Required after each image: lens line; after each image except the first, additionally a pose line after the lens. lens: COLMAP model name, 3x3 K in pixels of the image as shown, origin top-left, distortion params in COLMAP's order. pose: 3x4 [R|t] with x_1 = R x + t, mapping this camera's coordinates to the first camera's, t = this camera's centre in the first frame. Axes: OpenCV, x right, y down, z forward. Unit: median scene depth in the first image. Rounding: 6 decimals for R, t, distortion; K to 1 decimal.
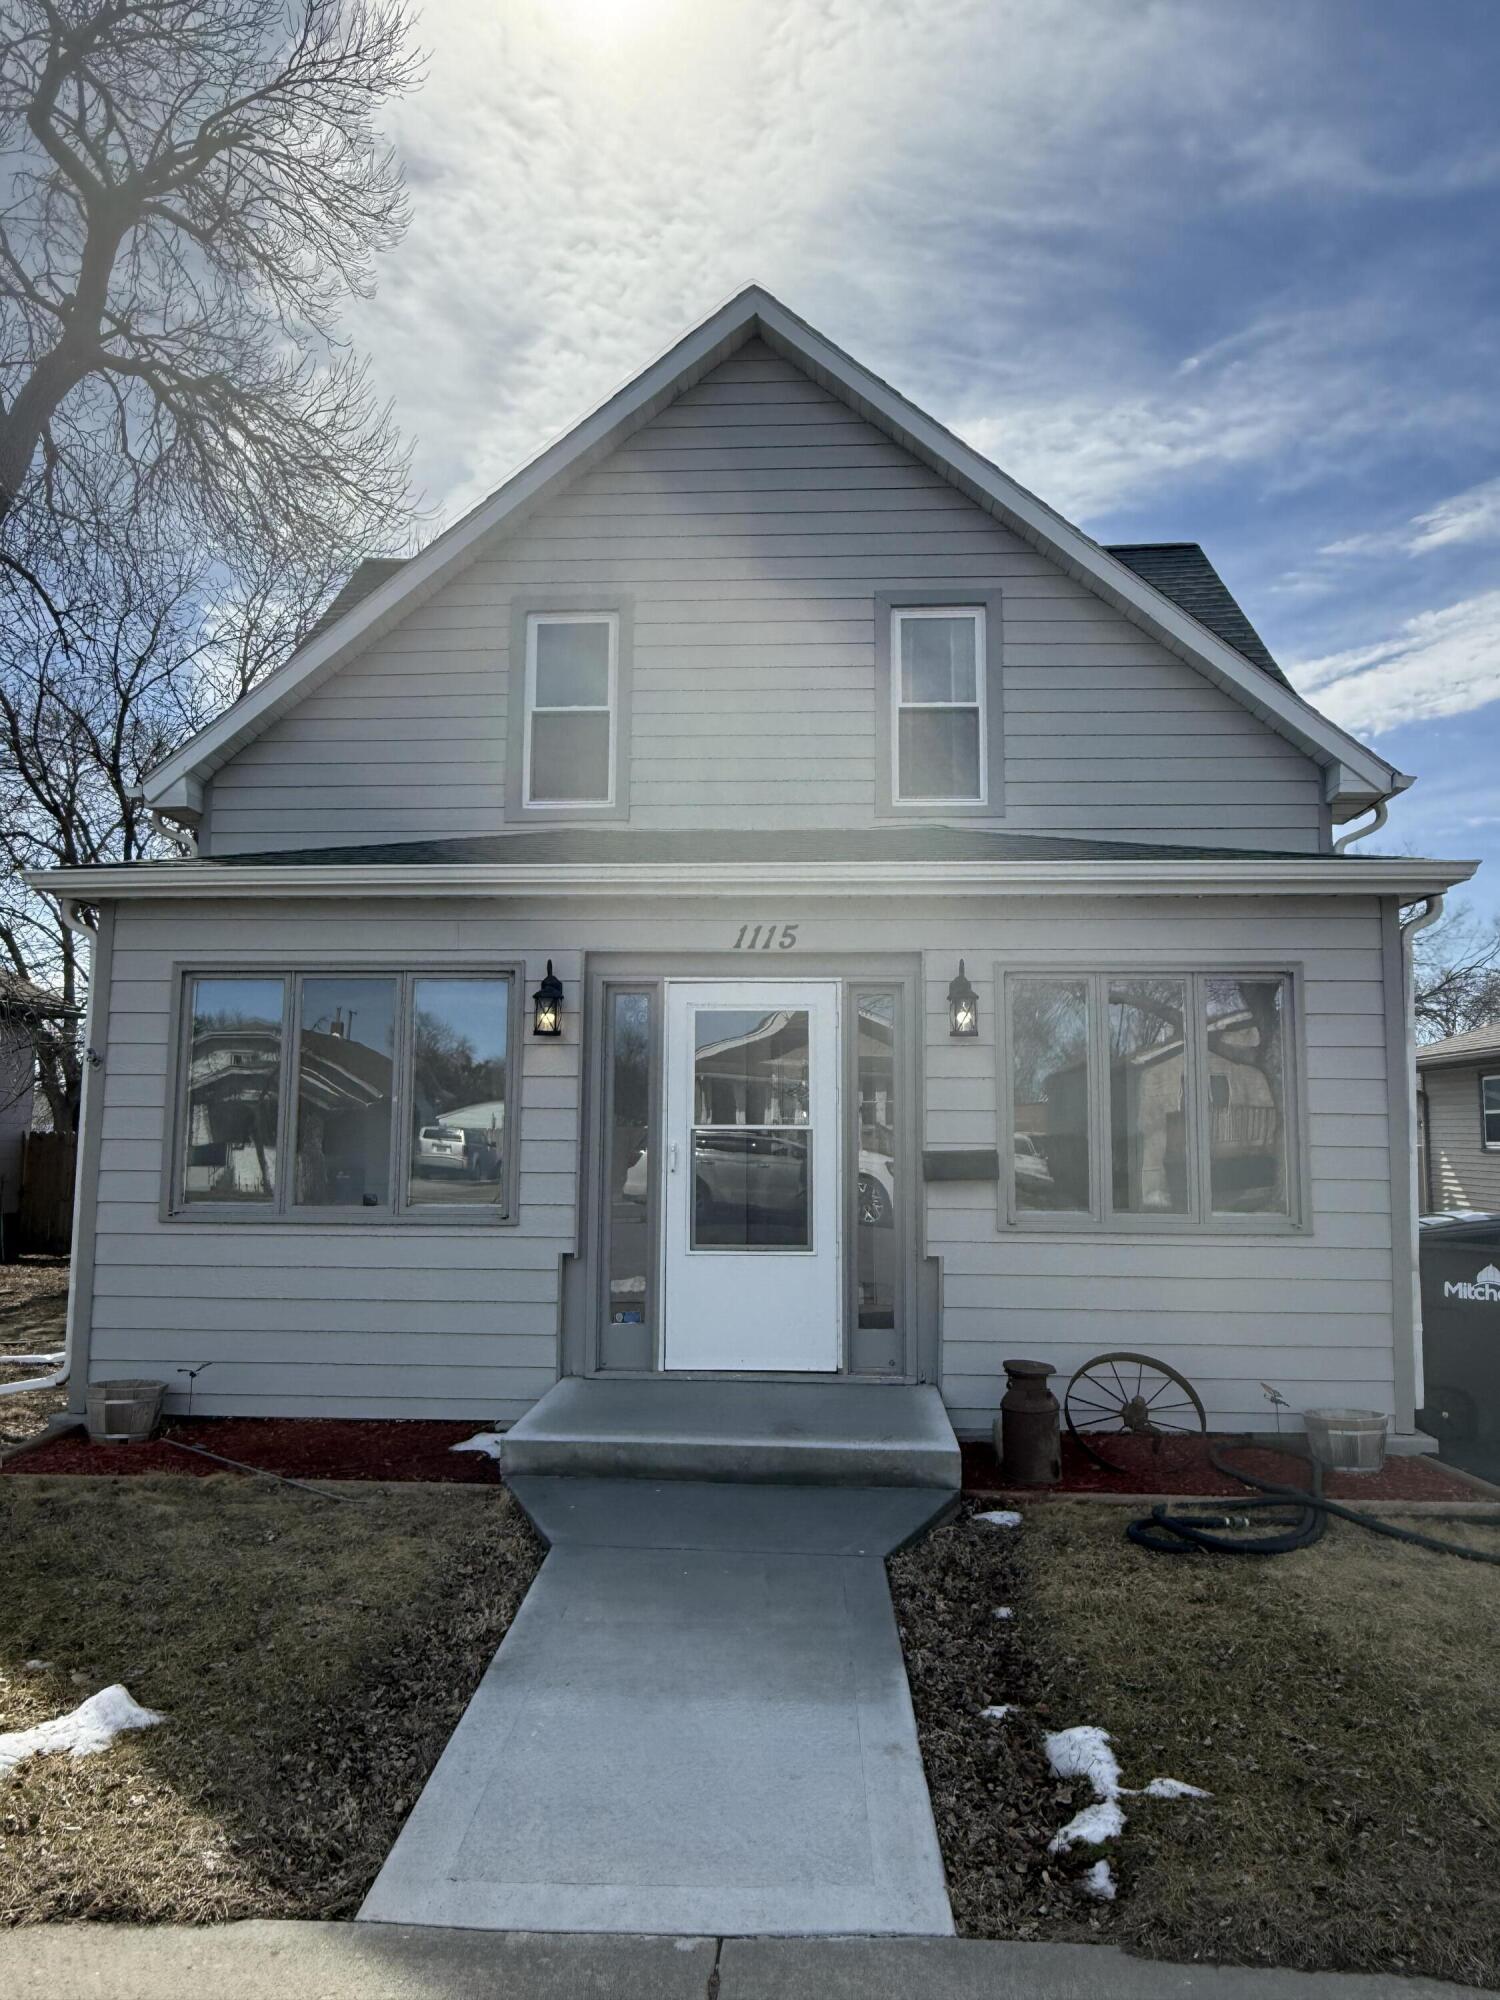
lens RADIAL K [[1347.7, 0, 750.0], [0, 1347.7, 1000.0], [0, 0, 1]] dist [-0.027585, 0.061698]
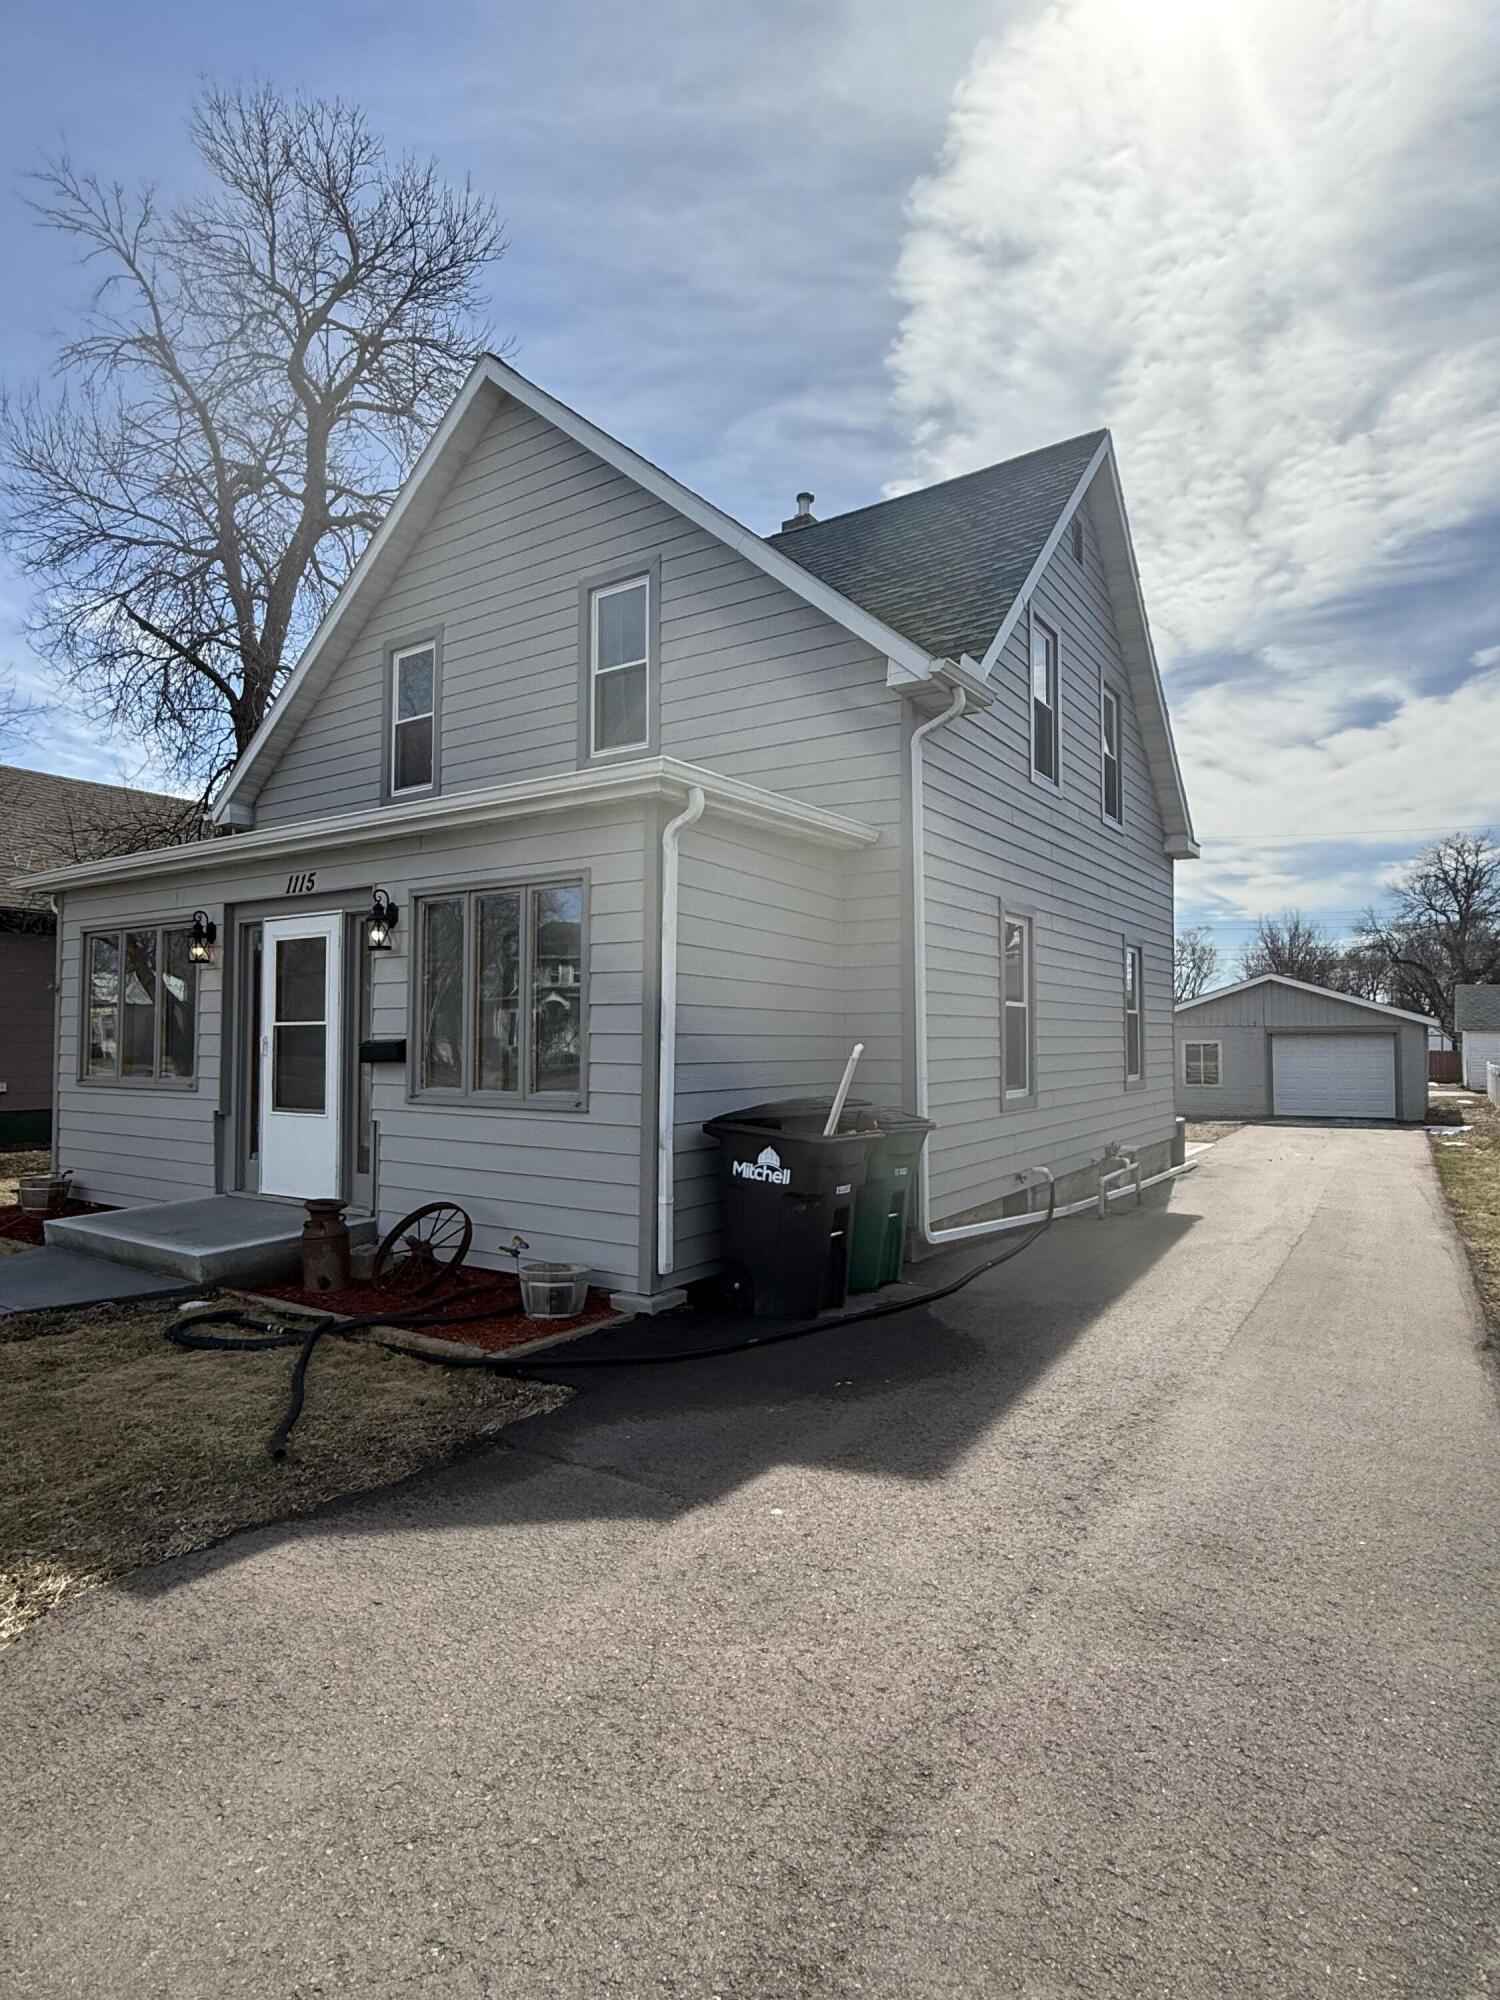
lens RADIAL K [[1016.1, 0, 750.0], [0, 1016.1, 1000.0], [0, 0, 1]] dist [0.000347, -0.001788]
pose [[0.871227, -0.026189, -0.490181, 0.918132], [0.065885, 0.995779, 0.063899, 0.035249], [0.486439, -0.087966, 0.869275, 0.330492]]
